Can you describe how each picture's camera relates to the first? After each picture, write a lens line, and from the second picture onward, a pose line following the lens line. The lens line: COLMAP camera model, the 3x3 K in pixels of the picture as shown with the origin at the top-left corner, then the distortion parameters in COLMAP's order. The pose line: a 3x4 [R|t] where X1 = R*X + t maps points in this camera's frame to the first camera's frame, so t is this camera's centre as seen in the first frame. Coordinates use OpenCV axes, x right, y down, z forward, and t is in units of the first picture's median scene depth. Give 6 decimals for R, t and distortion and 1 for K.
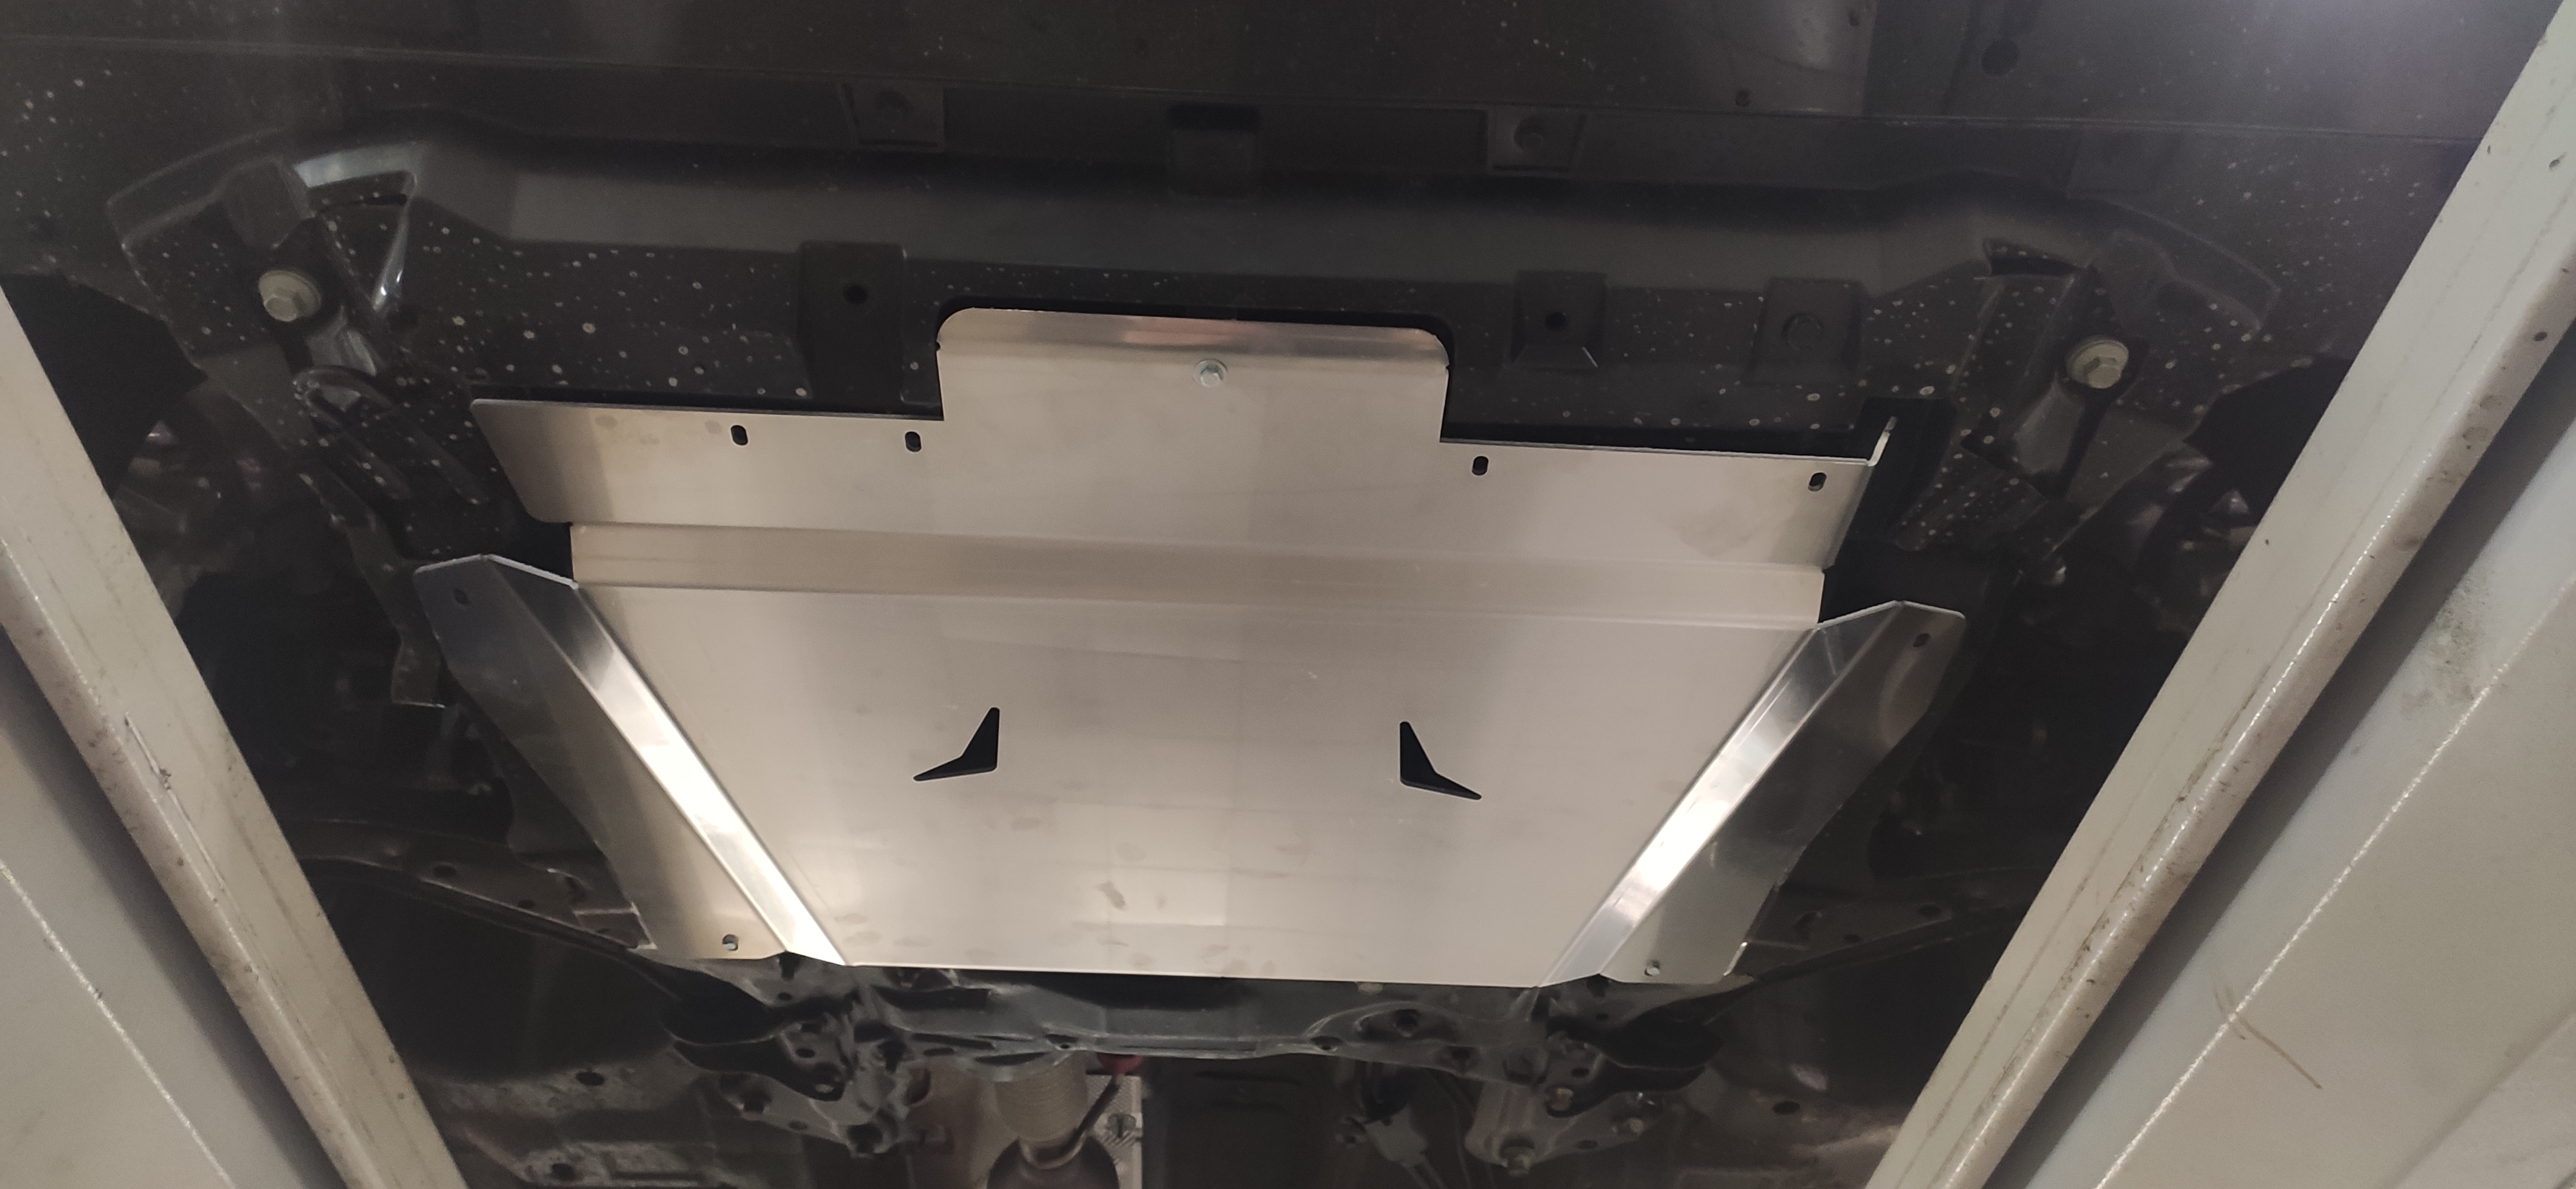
lens RADIAL K [[1949.6, 0, 1324.2], [0, 1949.6, 599.5], [0, 0, 1]] dist [-0.001780, -0.002963]
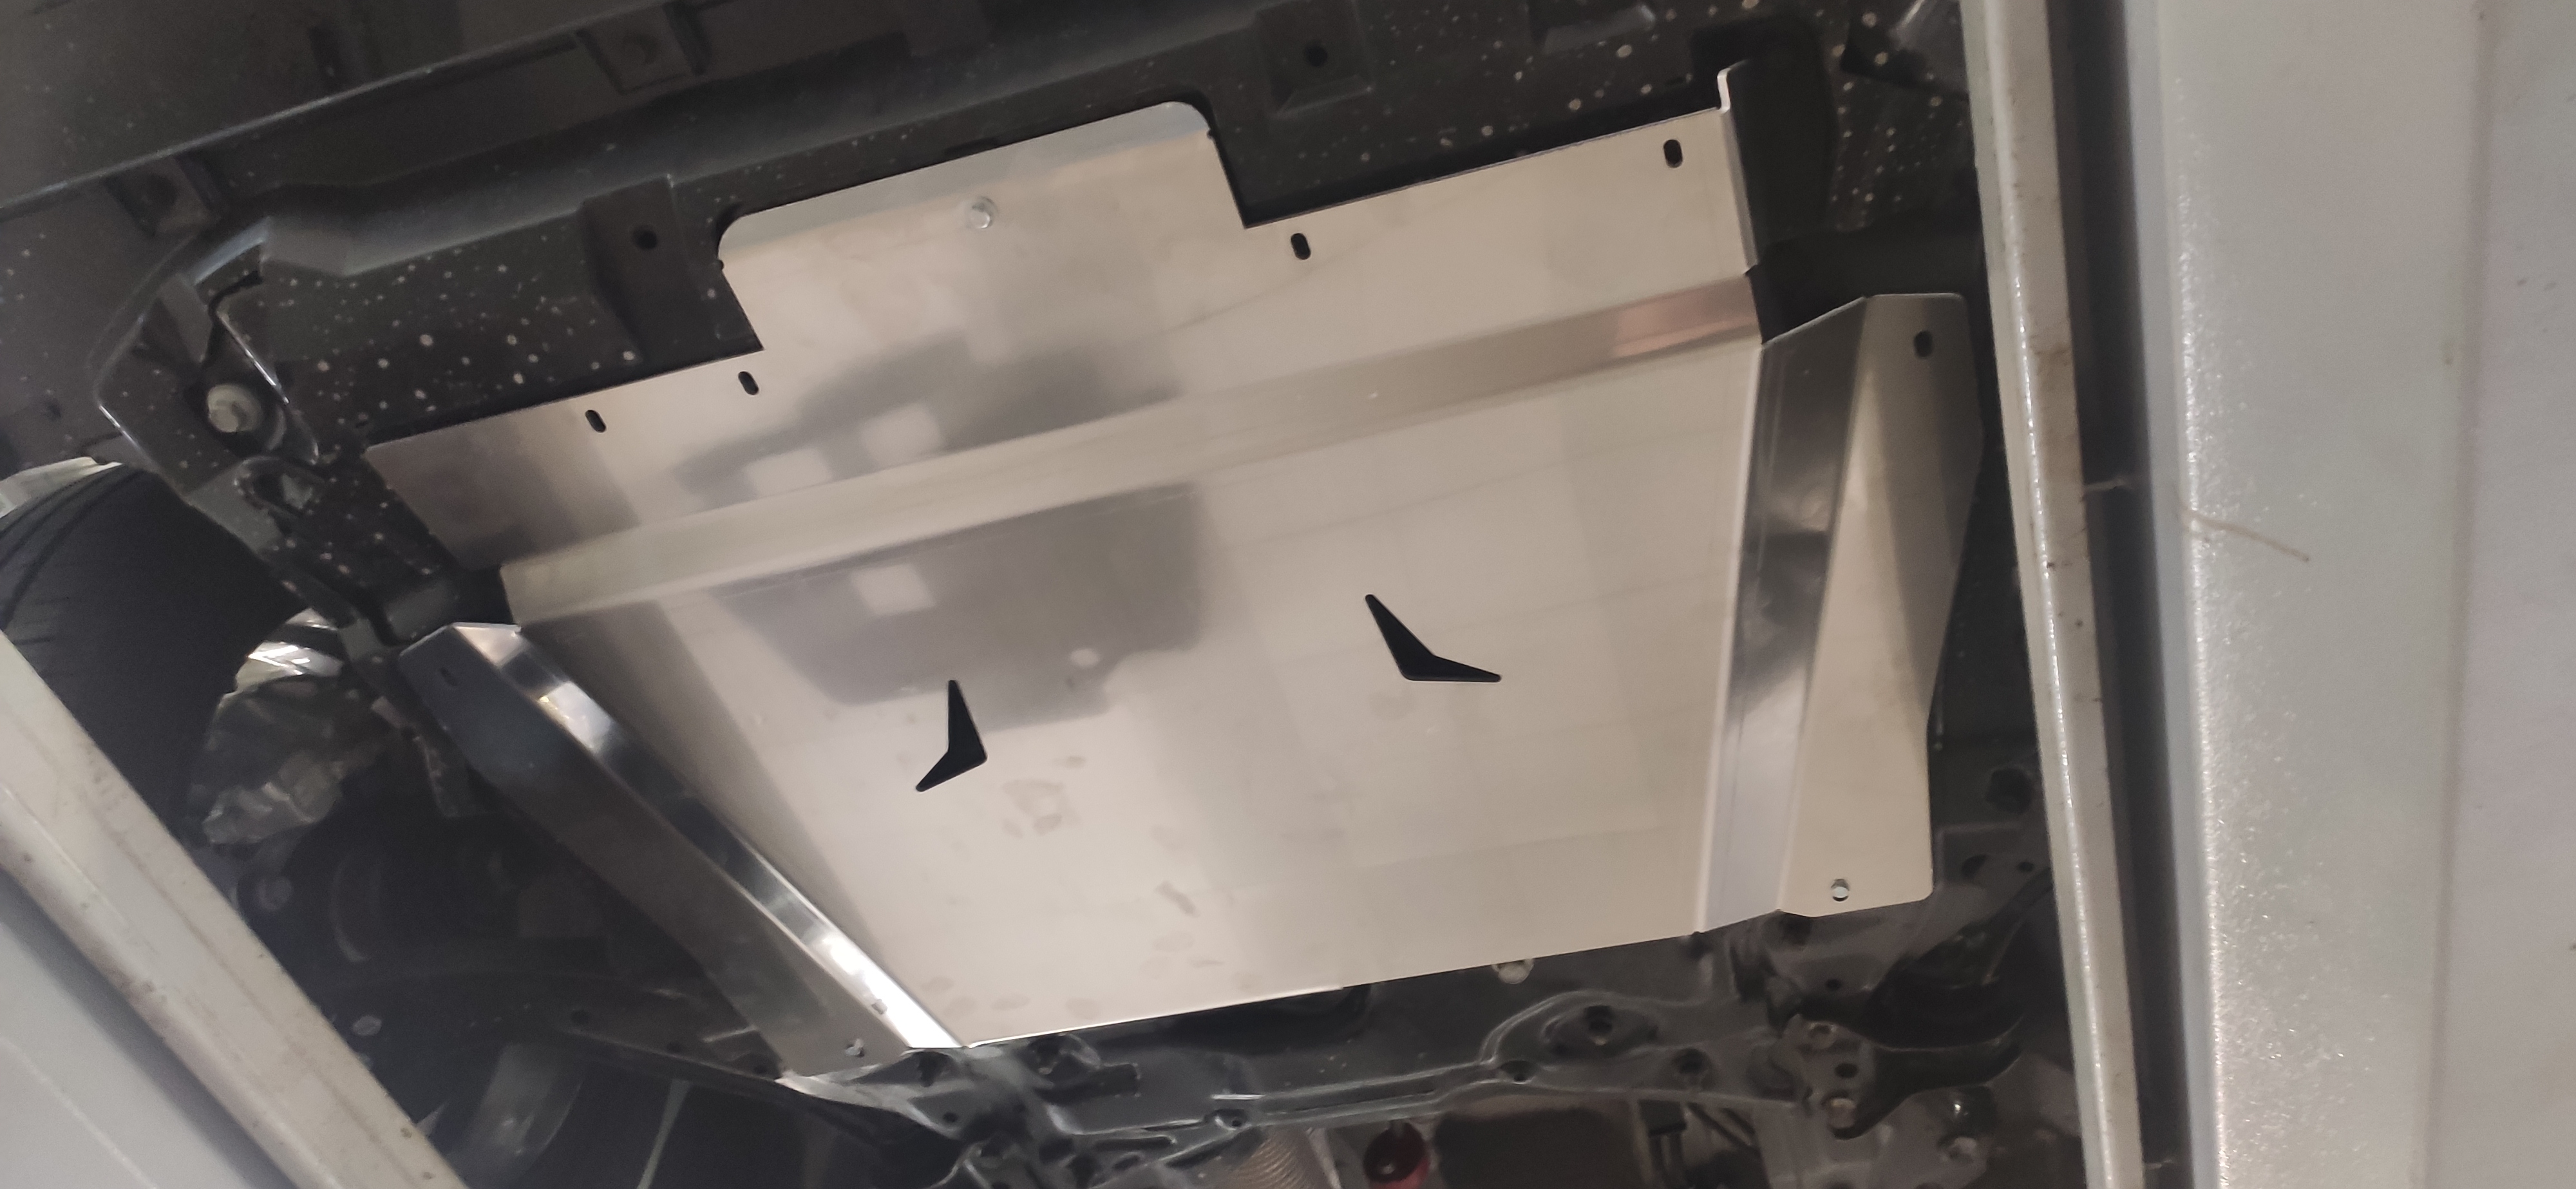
lens RADIAL K [[1949.6, 0, 1324.2], [0, 1949.6, 599.5], [0, 0, 1]] dist [-0.001780, -0.002963]
pose [[0.934802, -0.239657, -0.262127, 0.295622], [0.185590, 0.958860, -0.214813, 0.292035], [0.302824, 0.152159, 0.940821, 0.180984]]
